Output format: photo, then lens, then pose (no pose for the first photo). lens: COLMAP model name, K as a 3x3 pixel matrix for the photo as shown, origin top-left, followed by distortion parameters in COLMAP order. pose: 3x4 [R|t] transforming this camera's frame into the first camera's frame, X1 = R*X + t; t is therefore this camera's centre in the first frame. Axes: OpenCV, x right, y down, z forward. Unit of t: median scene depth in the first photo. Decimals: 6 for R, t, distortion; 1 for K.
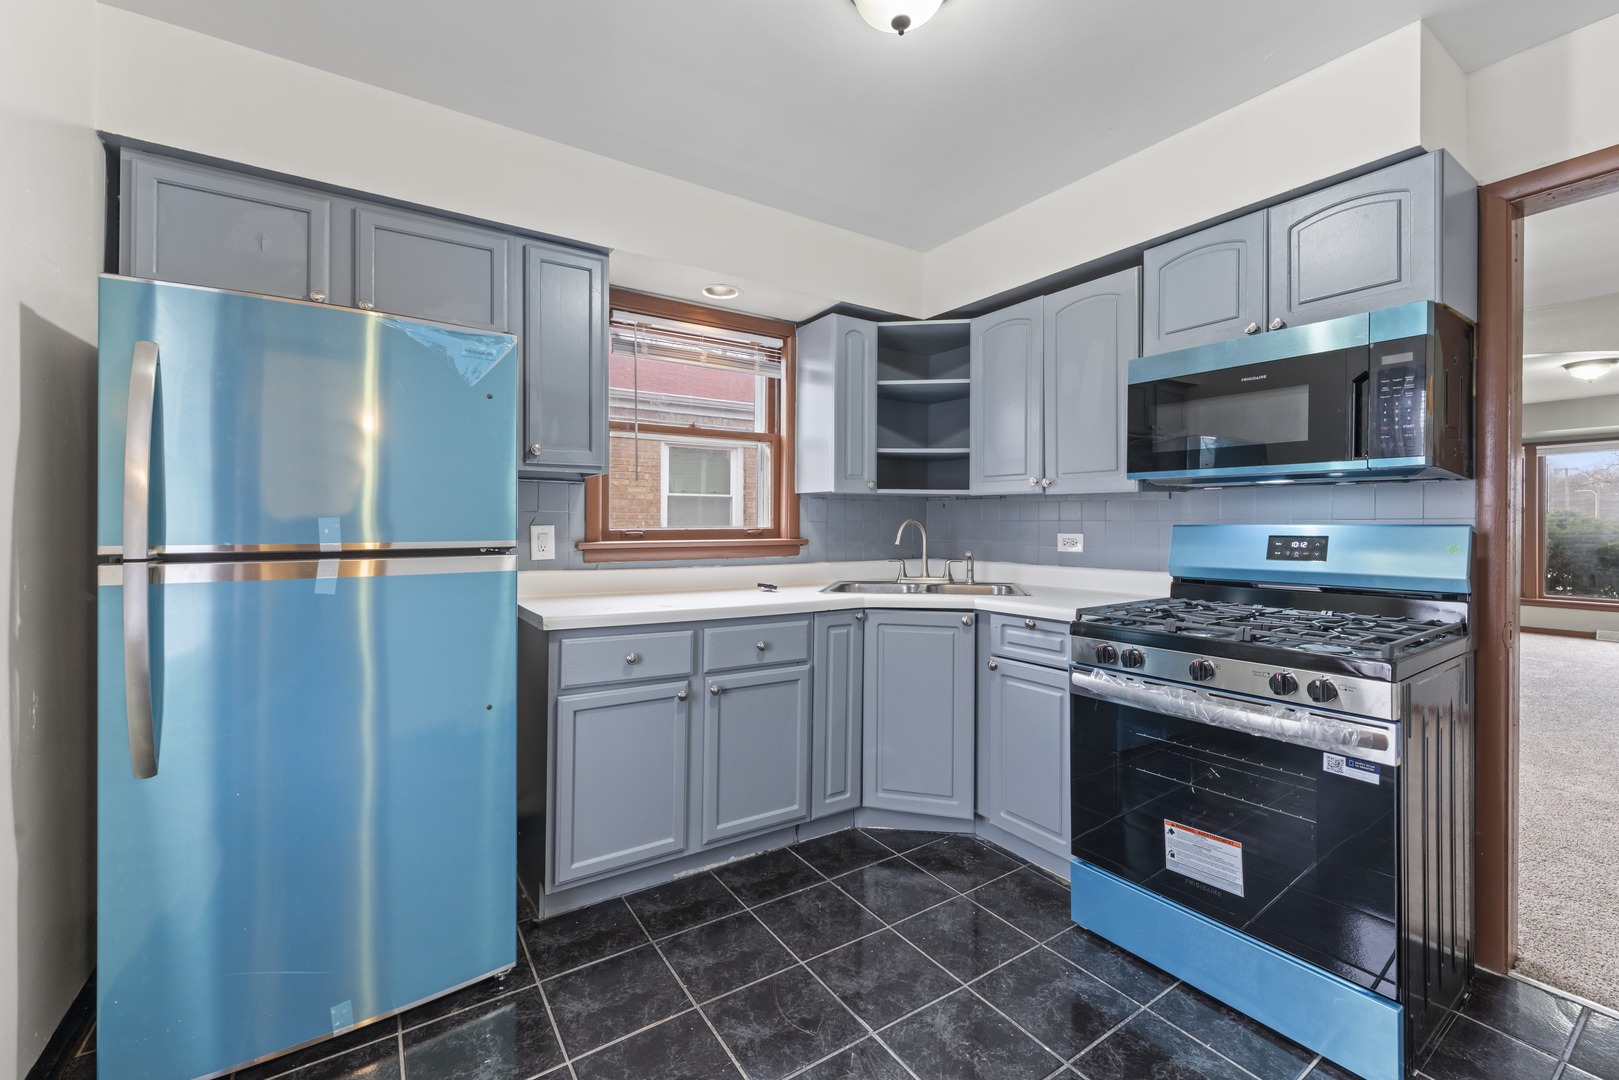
lens RADIAL K [[673.6, 0, 815.3], [0, 673.6, 567.4], [0, 0, 1]] dist [-0.000717, -0.000466]
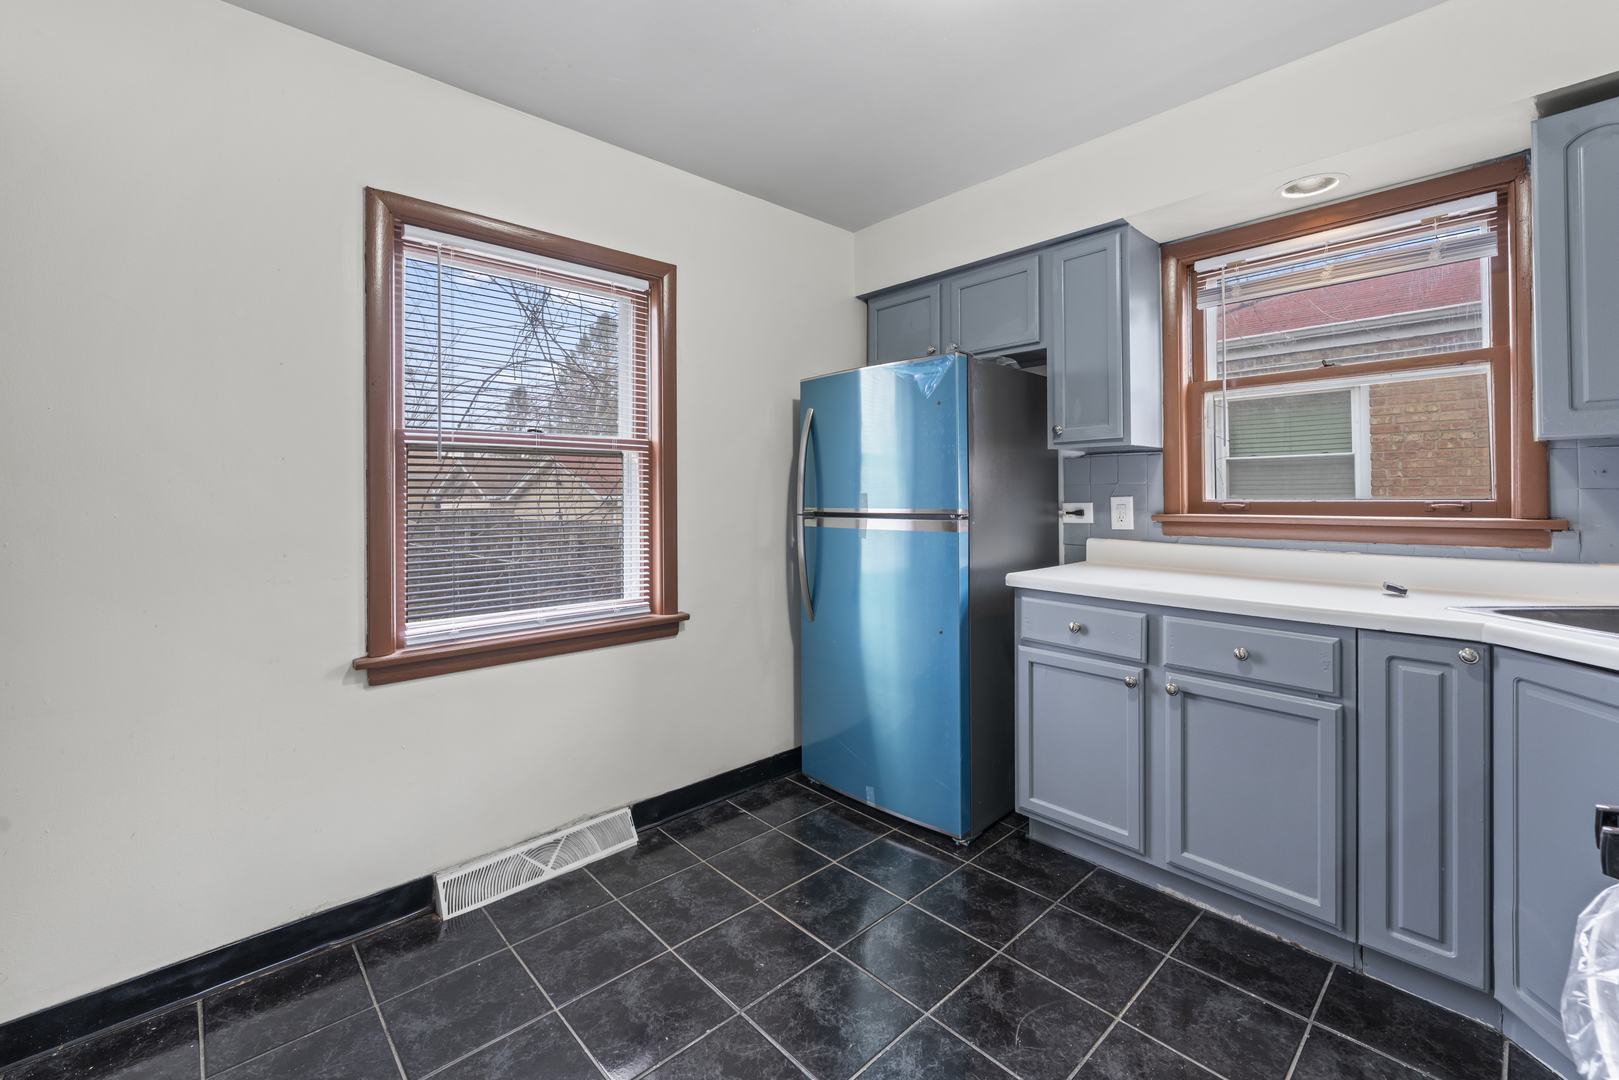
lens RADIAL K [[672.9, 0, 809.5], [0, 672.9, 540.0], [0, 0, 1]] dist [-0.001293, -0.000166]
pose [[0.157969, 0.063048, -0.985429, 0.575972], [-0.056771, 0.996889, 0.054680, -0.026149], [0.985811, 0.047306, 0.161057, 0.372828]]
